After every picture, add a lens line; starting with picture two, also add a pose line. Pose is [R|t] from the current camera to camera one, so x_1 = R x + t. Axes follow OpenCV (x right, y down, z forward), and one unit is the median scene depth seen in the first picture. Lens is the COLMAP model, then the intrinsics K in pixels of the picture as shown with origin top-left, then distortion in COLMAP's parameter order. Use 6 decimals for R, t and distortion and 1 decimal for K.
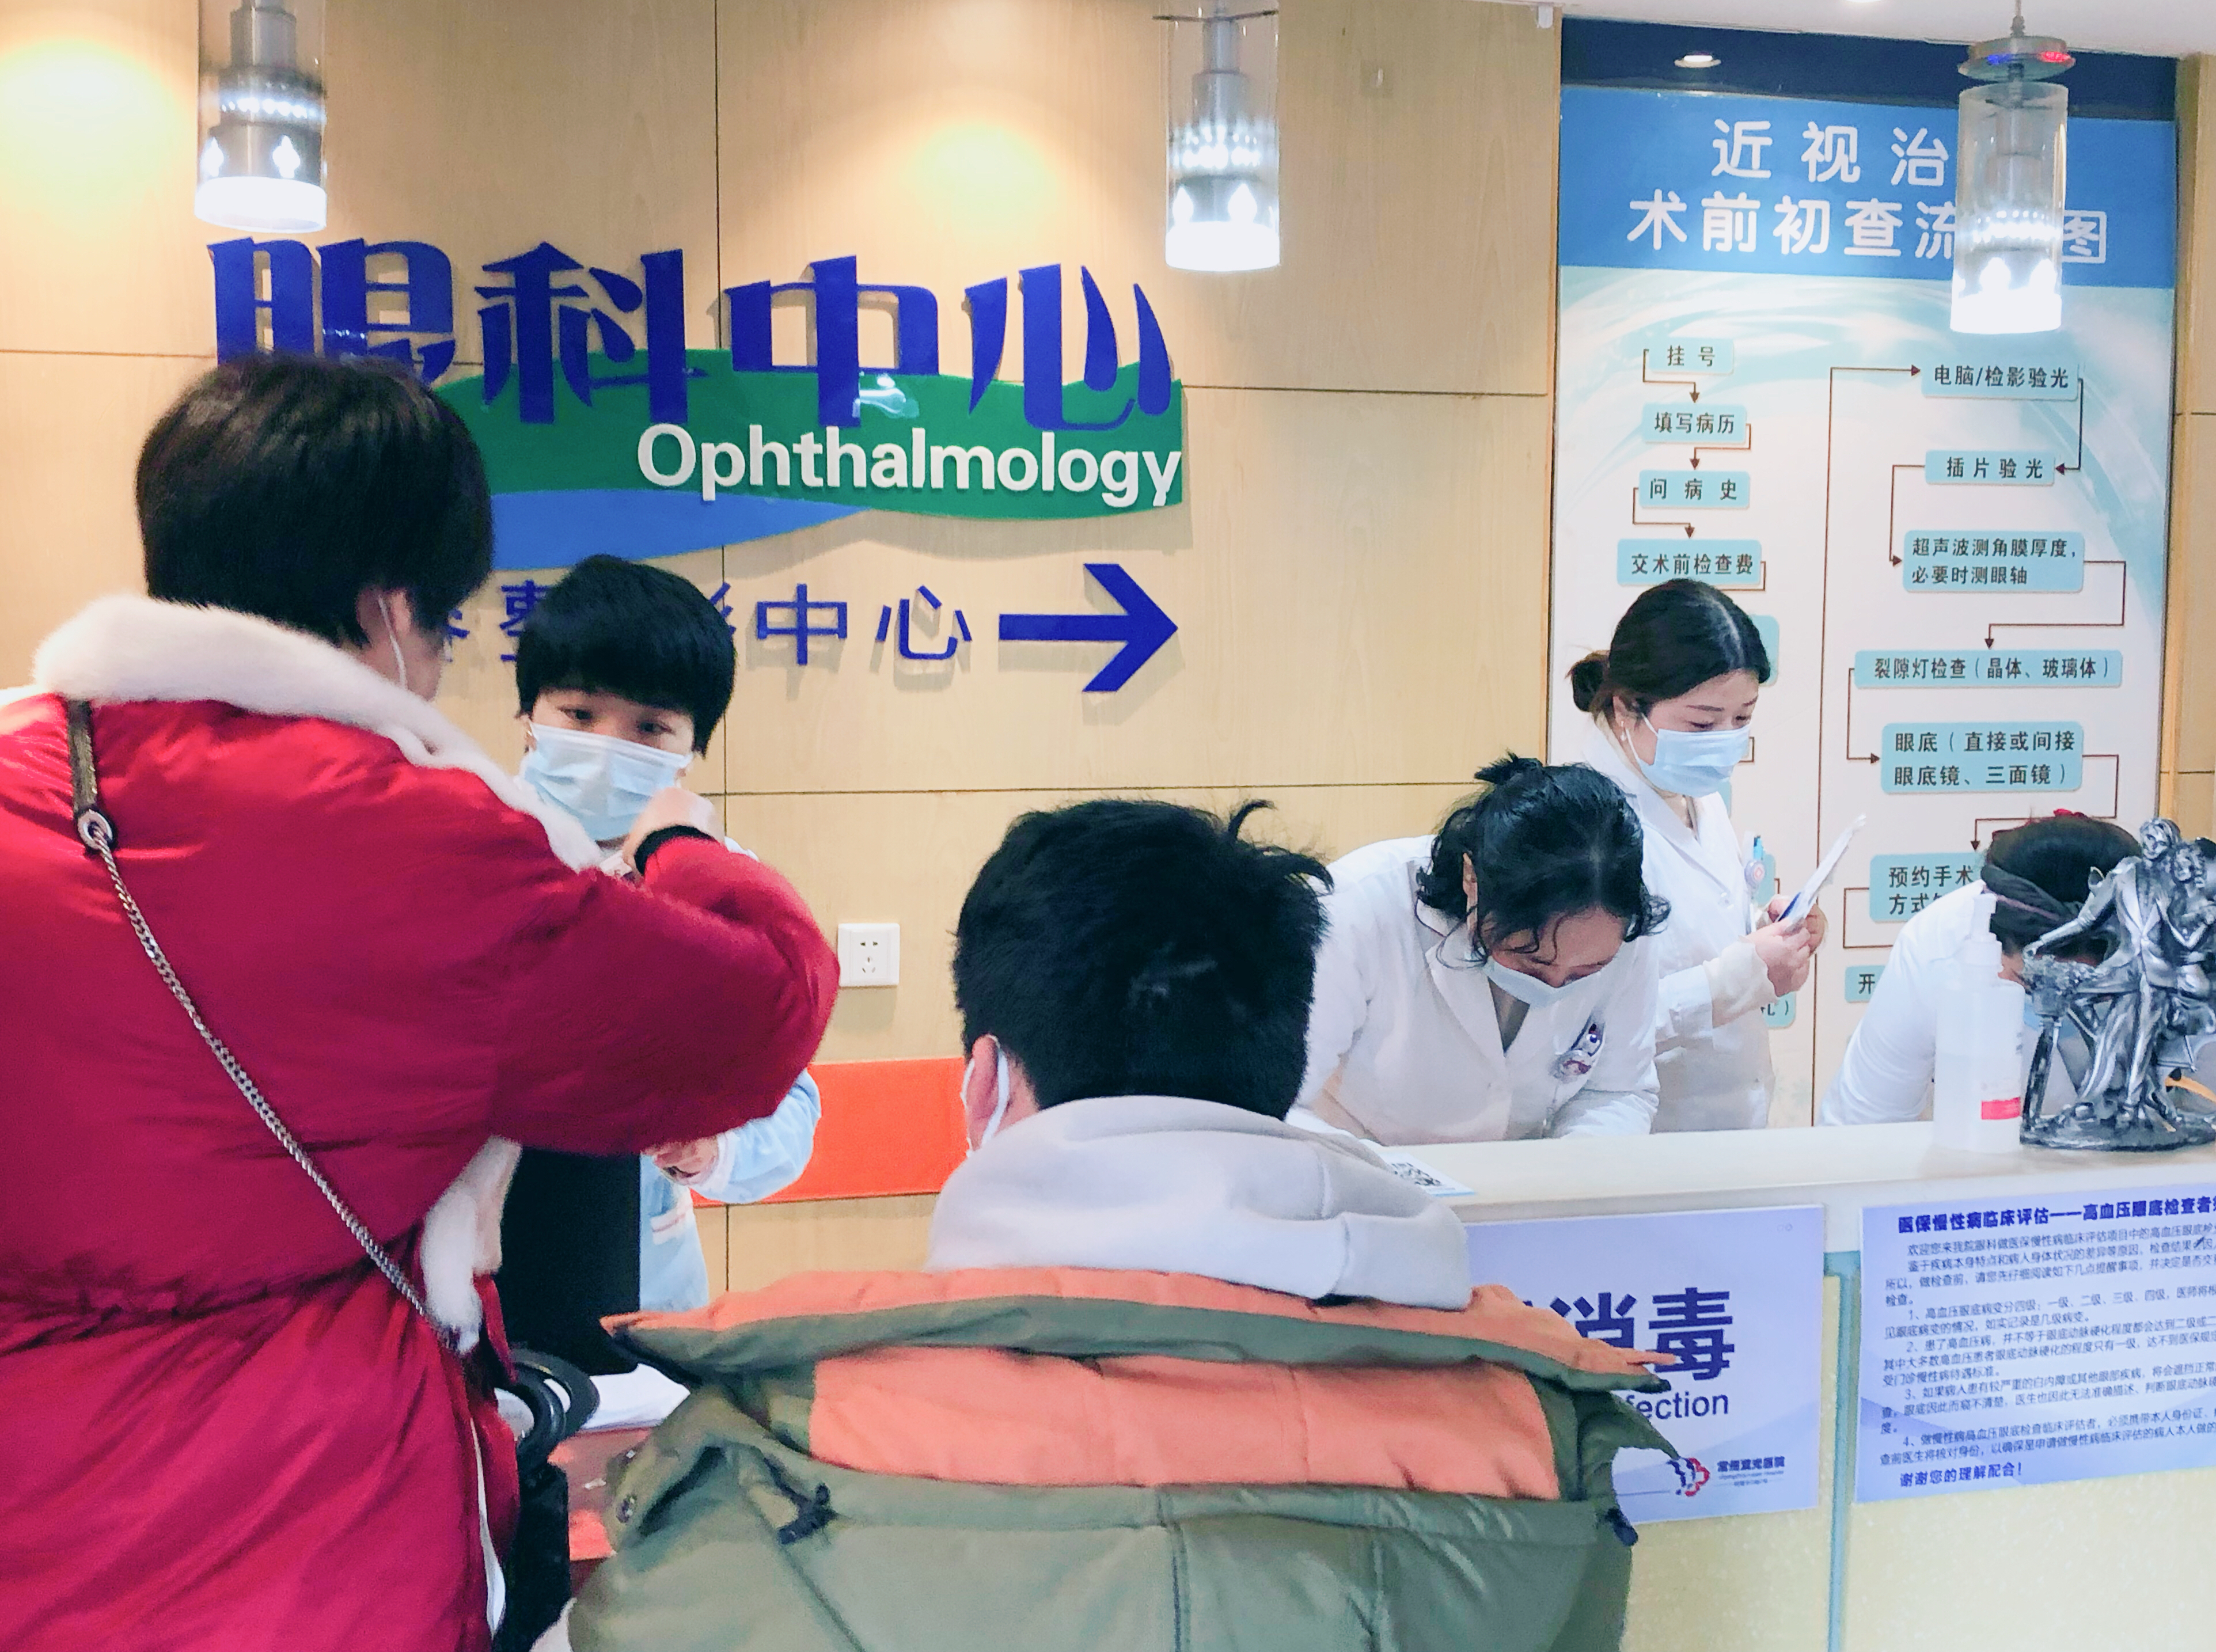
lens RADIAL K [[2451.1, 0, 1107.1], [0, 2451.1, 818.6], [0, 0, 1]] dist [0.048878, 0.000000]
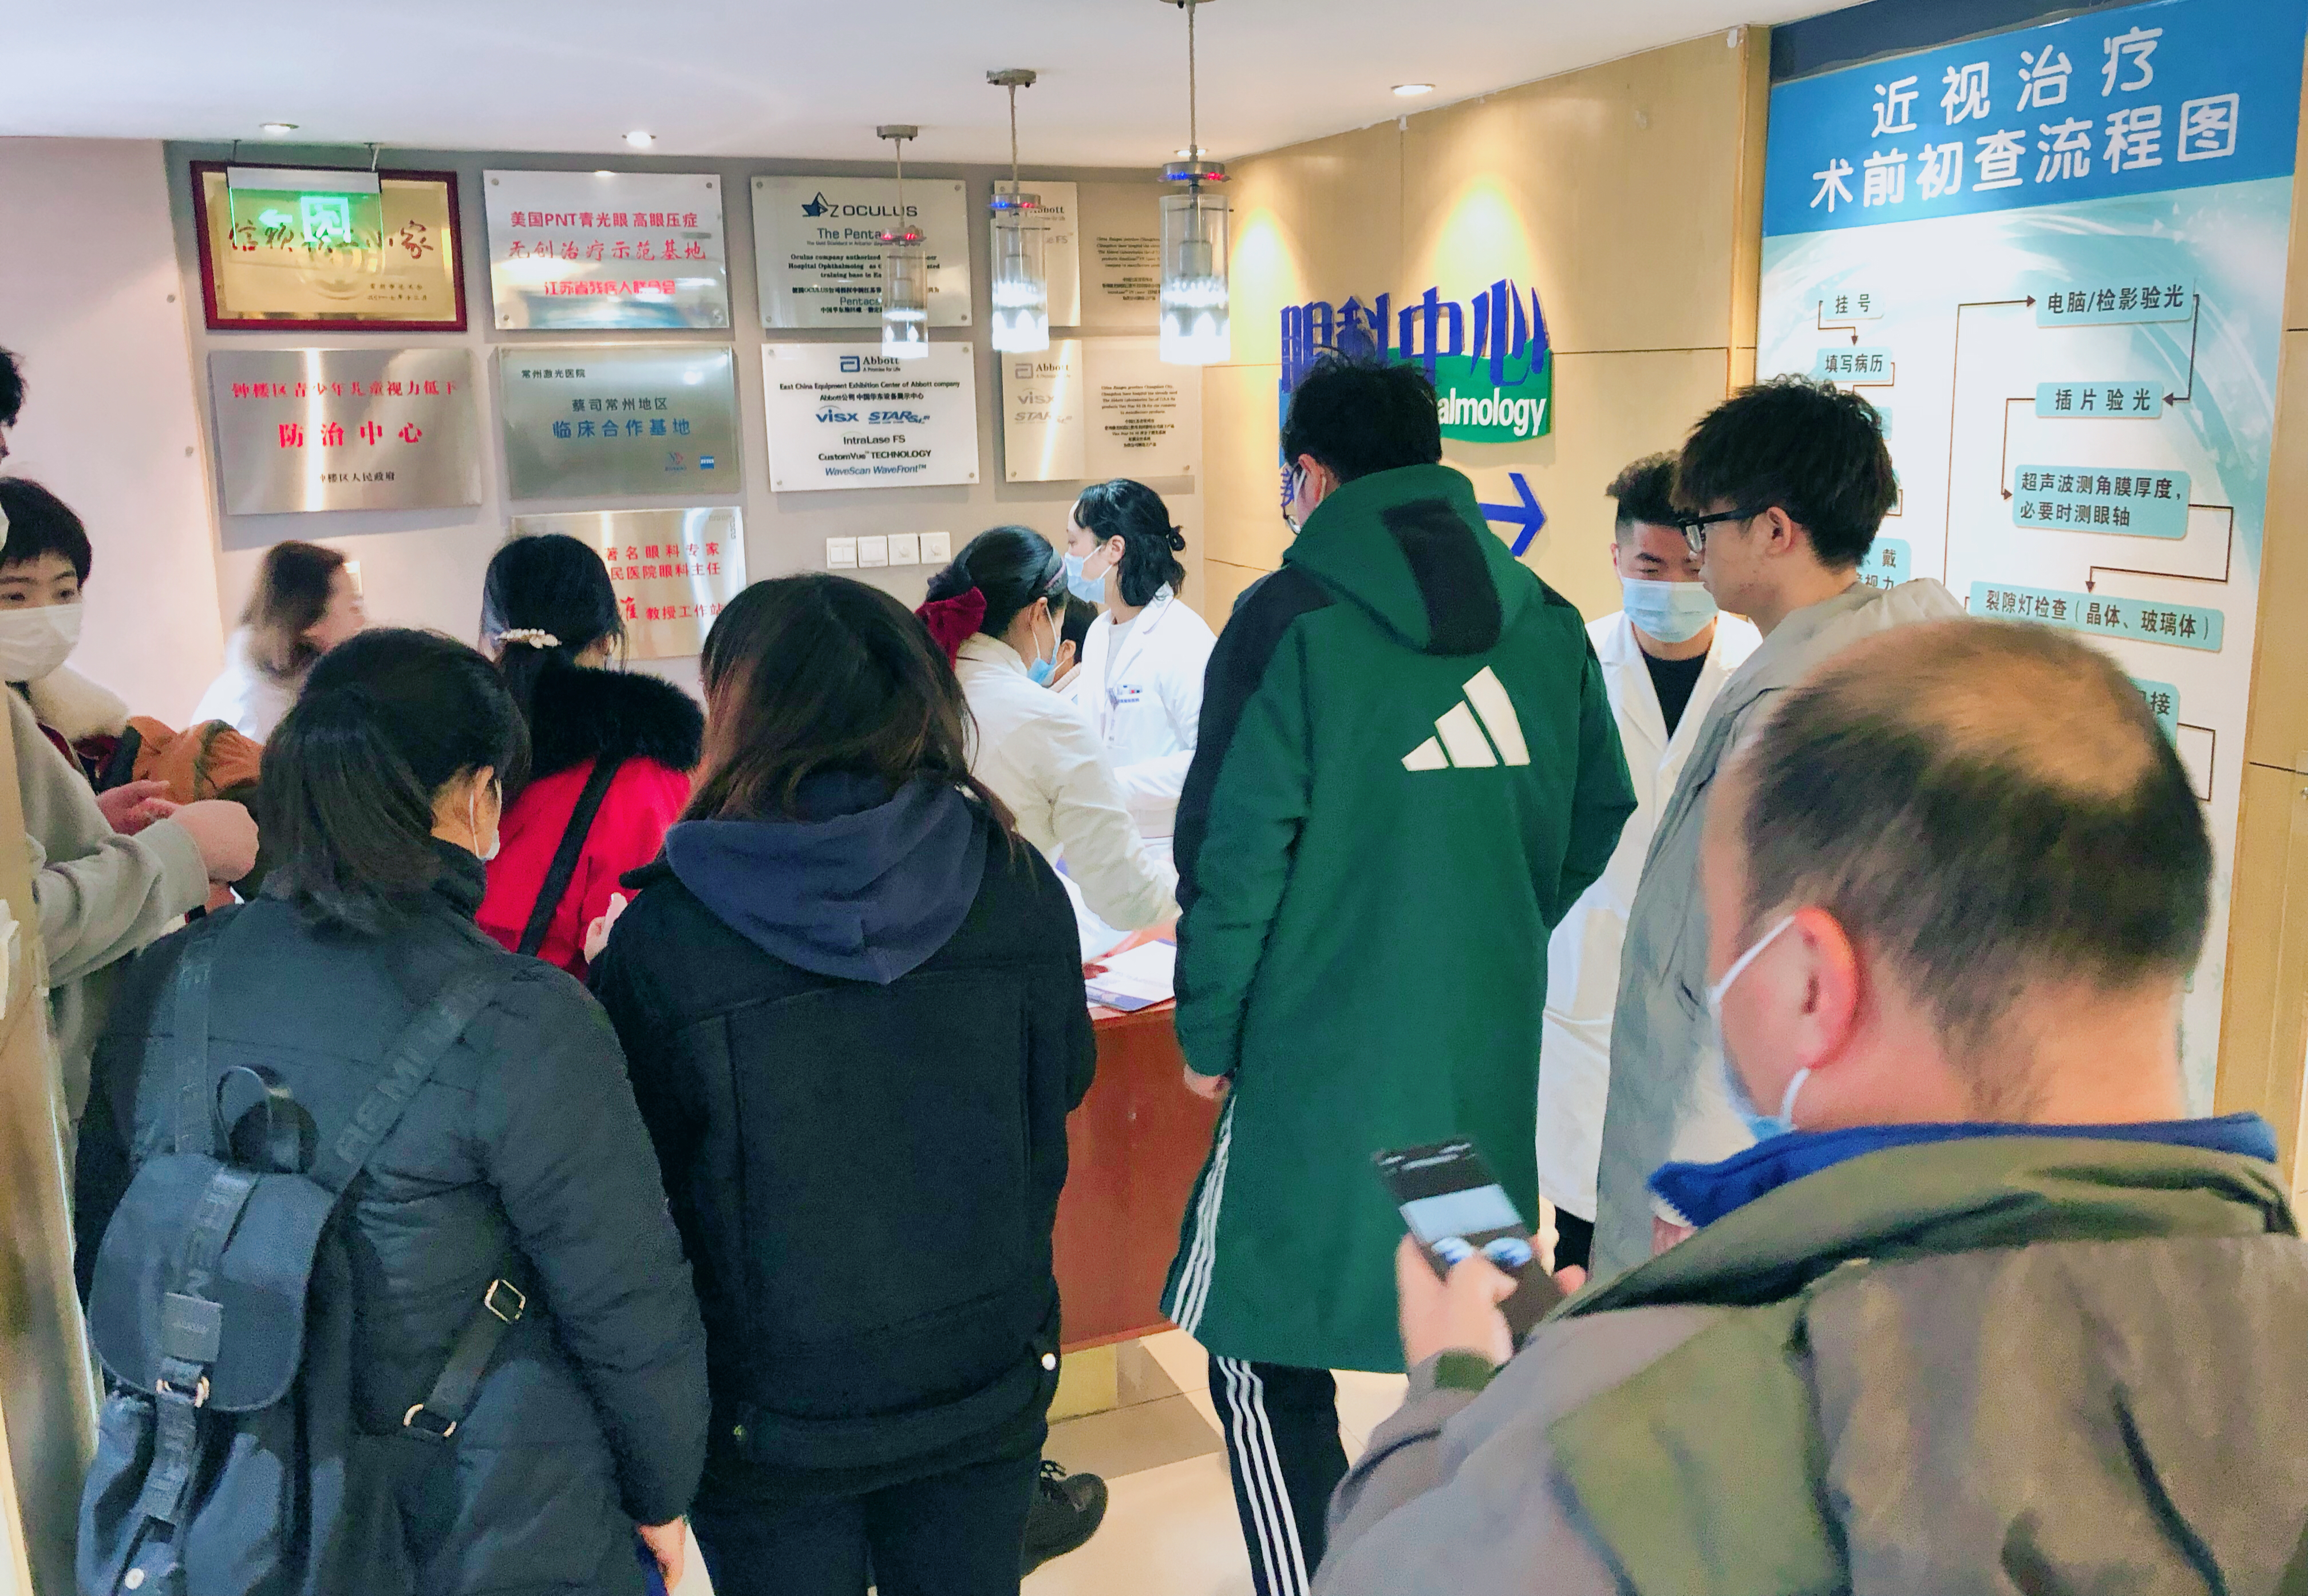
lens RADIAL K [[1922.8, 0, 1152.5], [0, 1922.8, 805.3], [0, 0, 1]] dist [0.018846, 0.057865]
pose [[0.104338, 0.209159, -0.972299, 1.108877], [-0.081078, 0.976170, 0.201291, -0.114525], [0.991232, 0.057830, 0.118810, 0.582659]]
